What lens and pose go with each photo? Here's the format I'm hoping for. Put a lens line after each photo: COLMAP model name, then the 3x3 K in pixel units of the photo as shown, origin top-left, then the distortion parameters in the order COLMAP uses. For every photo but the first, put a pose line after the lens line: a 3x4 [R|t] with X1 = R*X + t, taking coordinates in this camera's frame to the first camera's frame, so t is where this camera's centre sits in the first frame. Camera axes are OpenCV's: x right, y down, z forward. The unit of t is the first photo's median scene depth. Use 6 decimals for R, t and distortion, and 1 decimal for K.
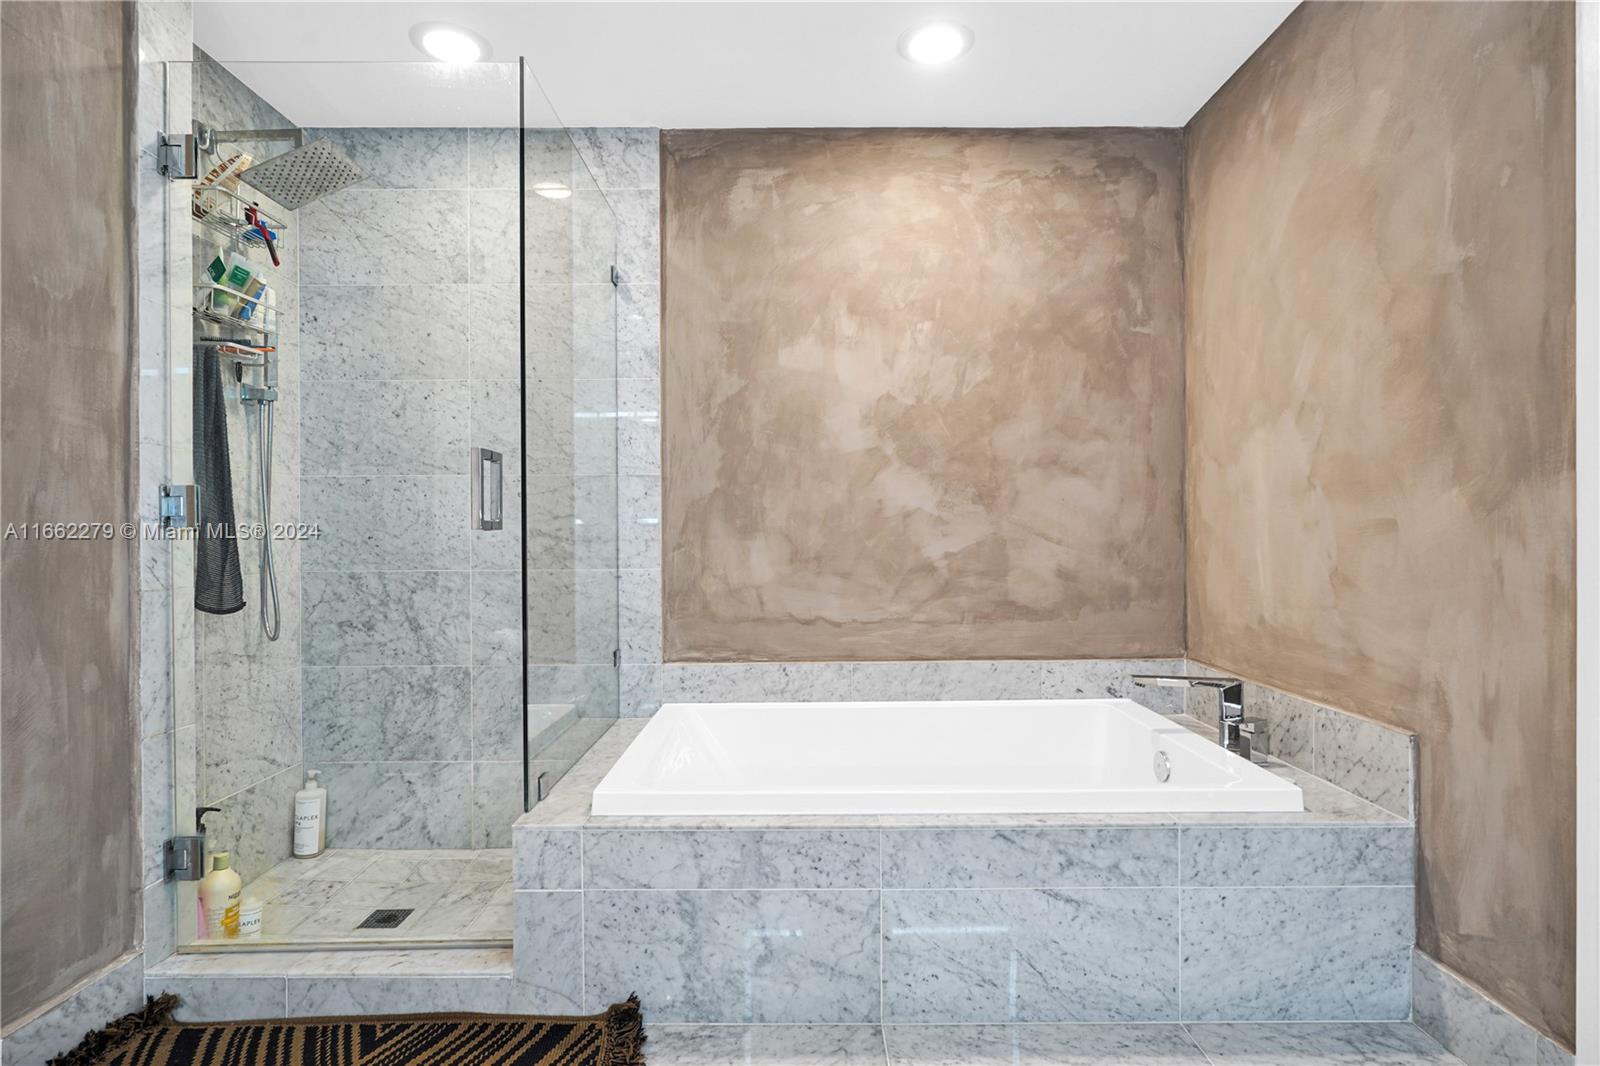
lens RADIAL K [[816.6, 0, 805.5], [0, 816.6, 531.2], [0, 0, 1]] dist [-0.006957, -0.001169]
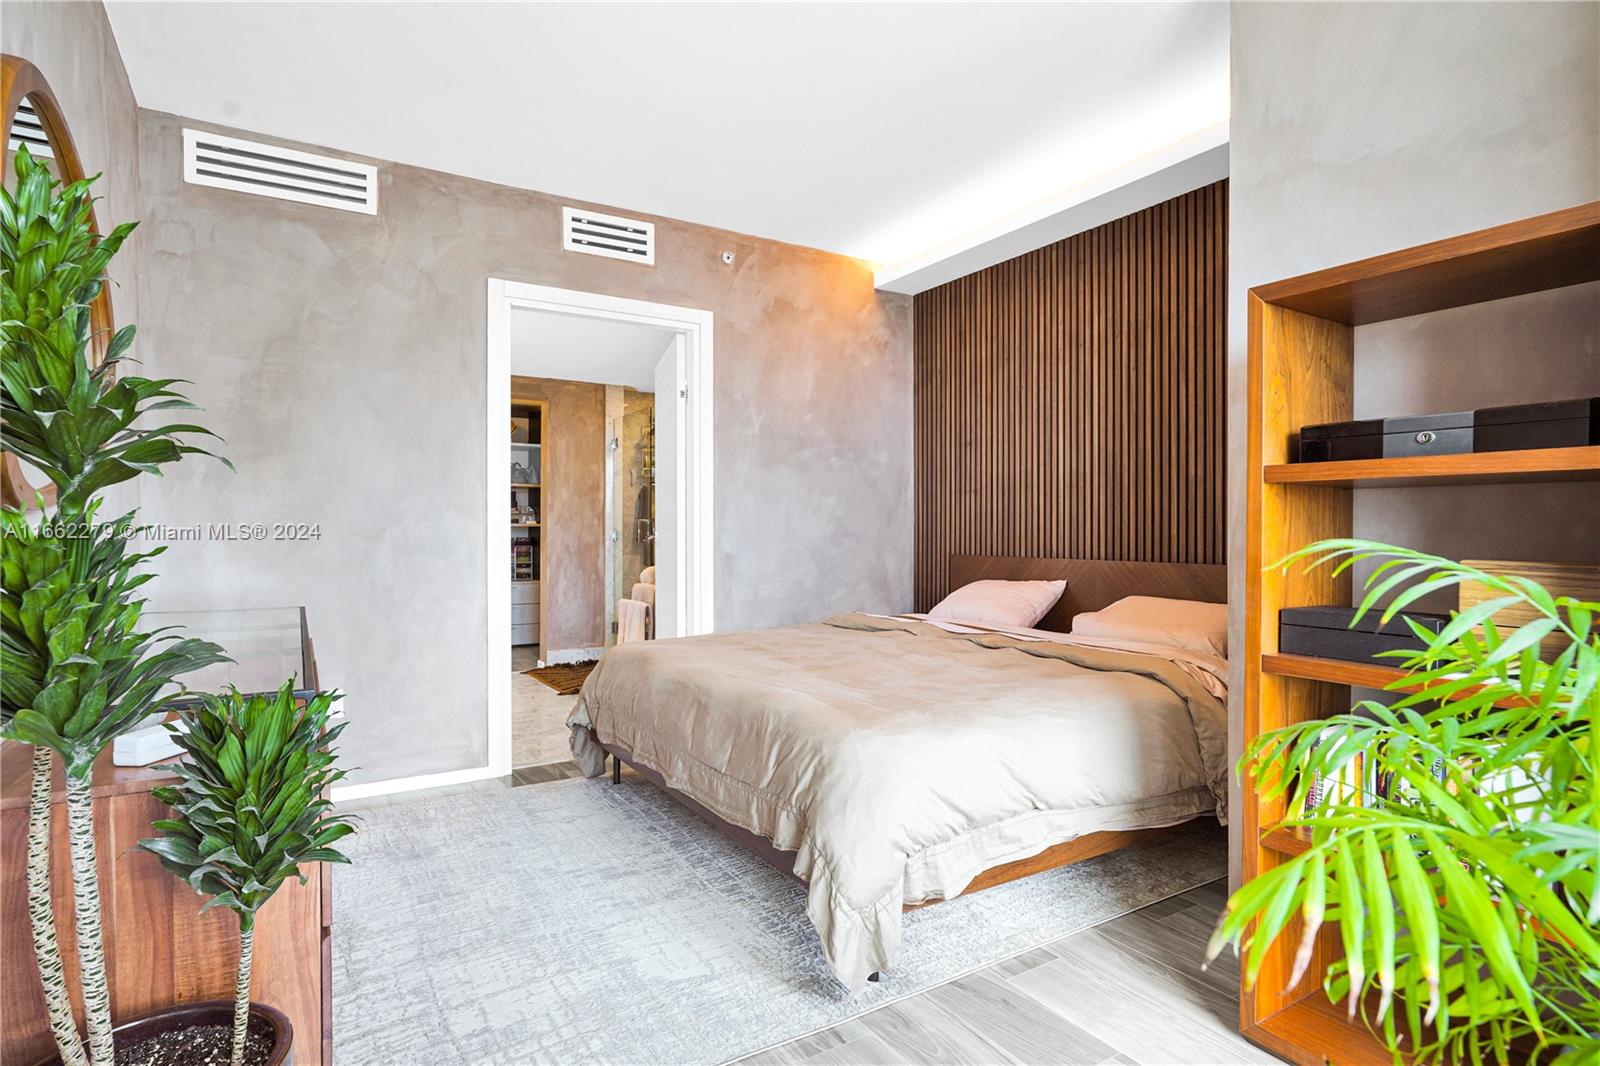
lens RADIAL K [[816.6, 0, 805.0], [0, 816.6, 545.2], [0, 0, 1]] dist [-0.006957, -0.001169]
pose [[0.531168, 0.016549, -0.847105, 0.972109], [-0.005473, 0.999855, 0.016102, -0.017223], [0.847249, -0.003916, 0.531182, -0.092898]]
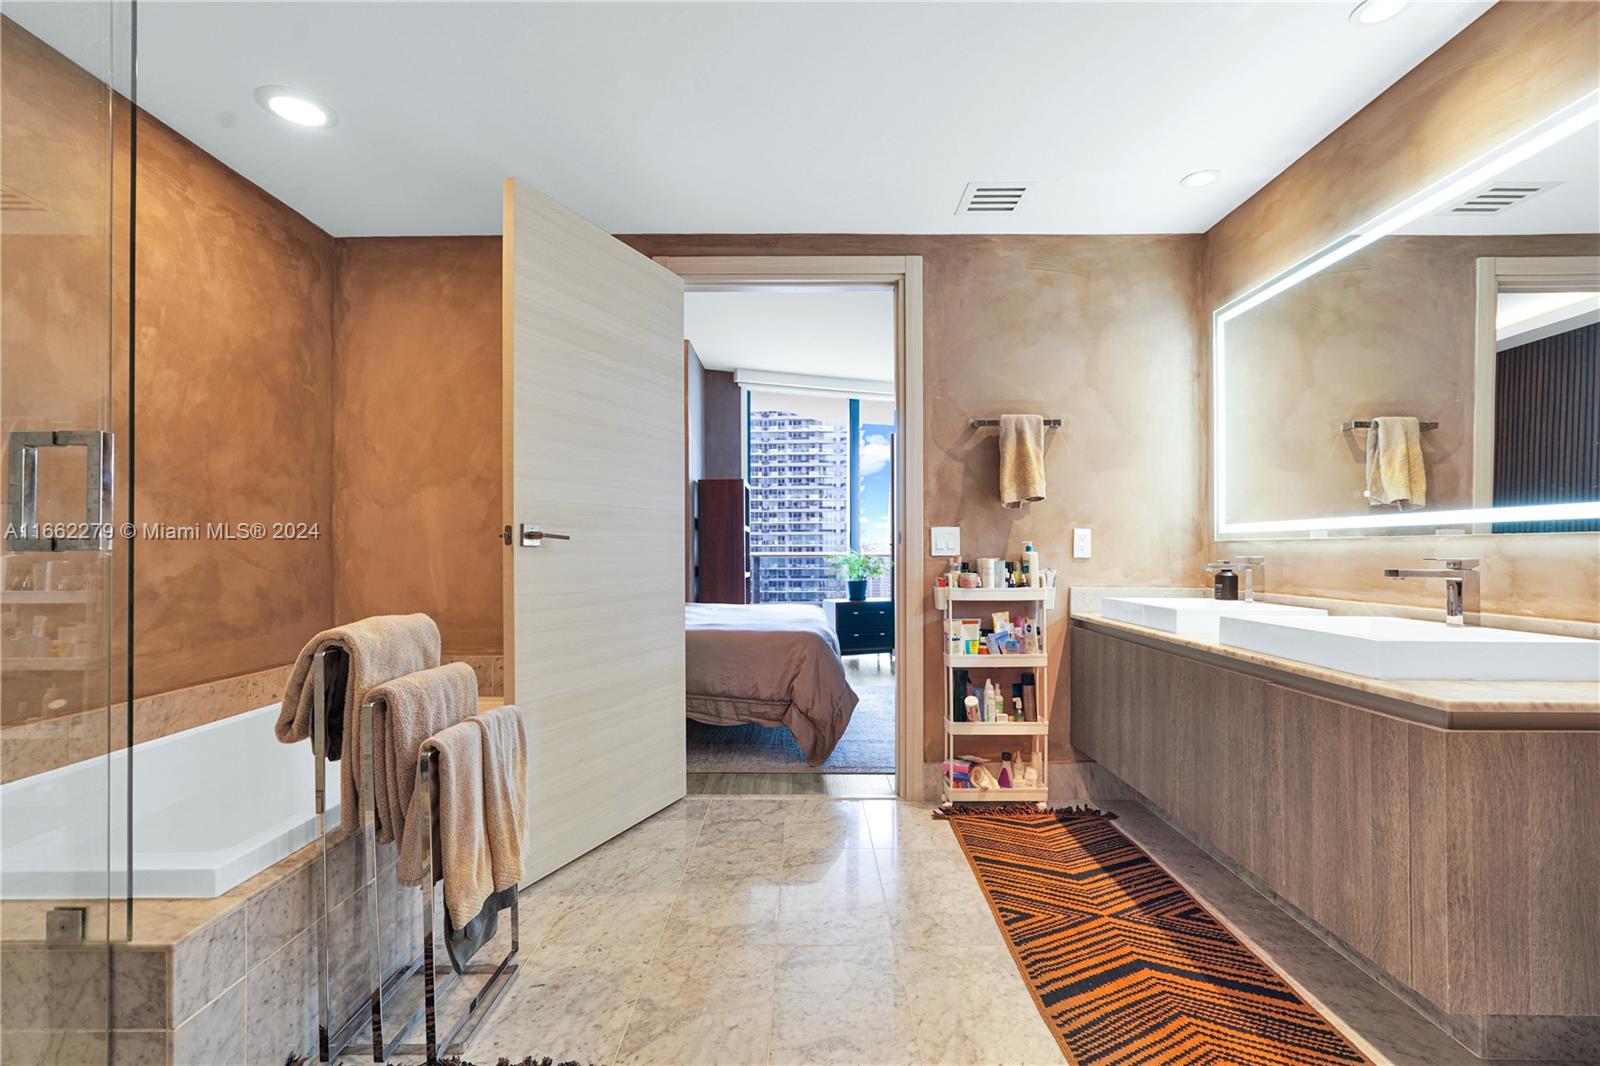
lens RADIAL K [[715.9, 0, 805.5], [0, 715.9, 547.4], [0, 0, 1]] dist [-0.012705, 0.001657]
pose [[-0.000644, 0.008742, 0.999962, -0.646965], [0.002494, 0.999959, -0.008740, 0.000649], [-0.999997, 0.002488, -0.000666, 0.263881]]
